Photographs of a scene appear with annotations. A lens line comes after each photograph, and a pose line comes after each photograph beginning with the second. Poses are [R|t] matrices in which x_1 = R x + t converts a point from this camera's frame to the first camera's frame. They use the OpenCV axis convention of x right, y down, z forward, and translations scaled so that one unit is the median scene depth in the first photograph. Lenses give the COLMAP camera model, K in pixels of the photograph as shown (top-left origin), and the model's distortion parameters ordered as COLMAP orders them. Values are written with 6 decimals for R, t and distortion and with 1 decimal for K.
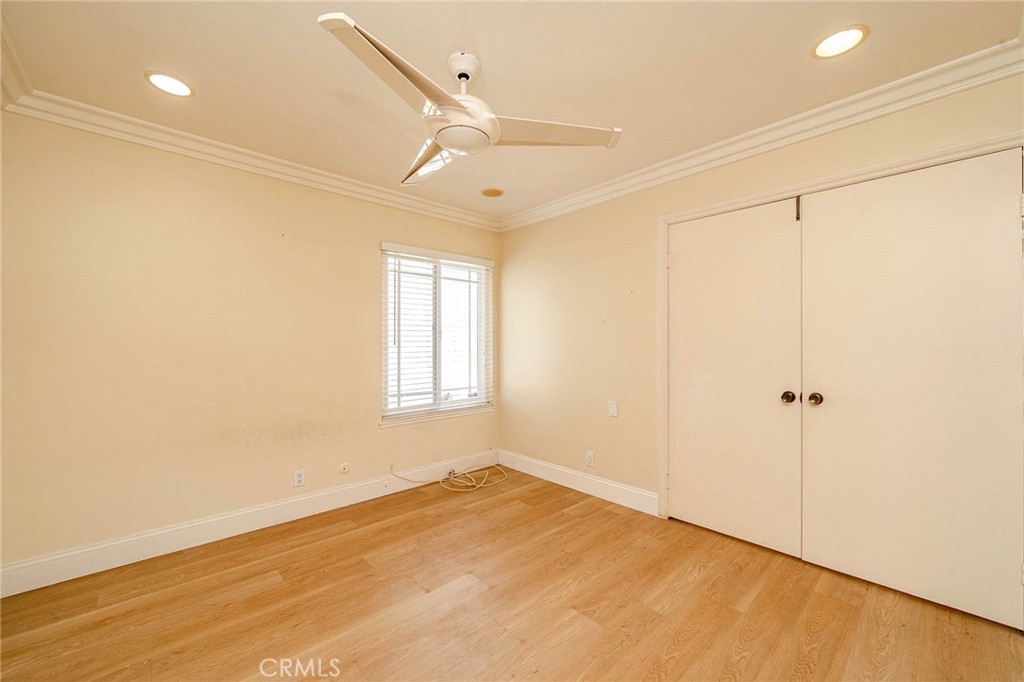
lens RADIAL K [[396.3, 0, 512.0], [0, 396.3, 341.0], [0, 0, 1]] dist [0.002857, 0.000109]
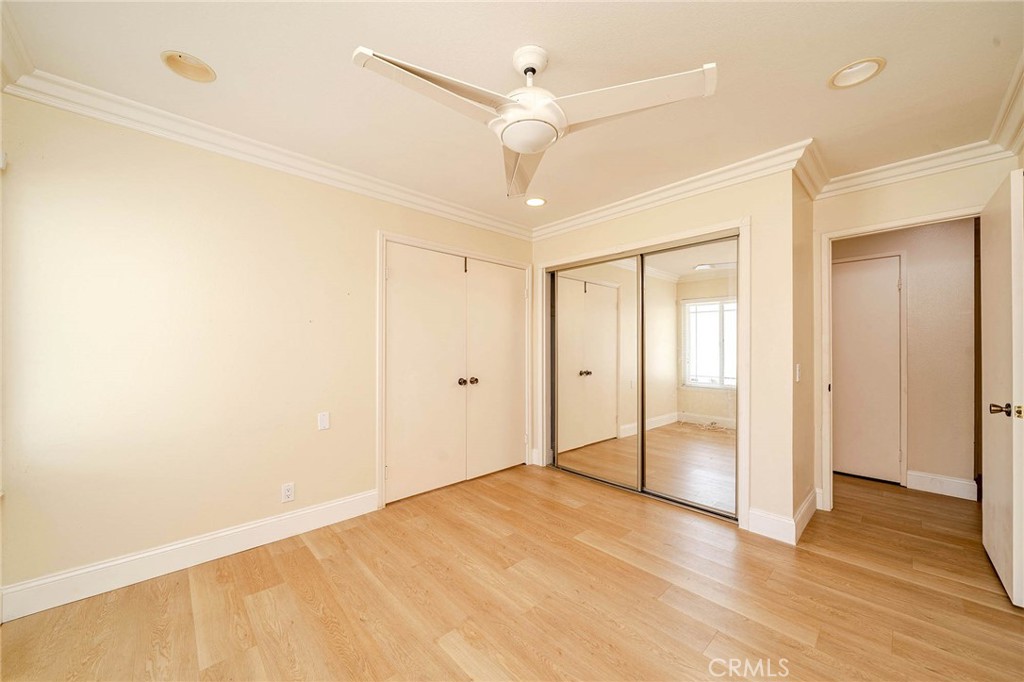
lens RADIAL K [[371.6, 0, 508.2], [0, 371.6, 346.9], [0, 0, 1]] dist [-0.000823, -0.000137]
pose [[0.008824, 0.007403, 0.999934, -0.680626], [-0.010443, 0.999919, -0.007310, 0.008138], [-0.999907, -0.010378, 0.008901, 0.692361]]
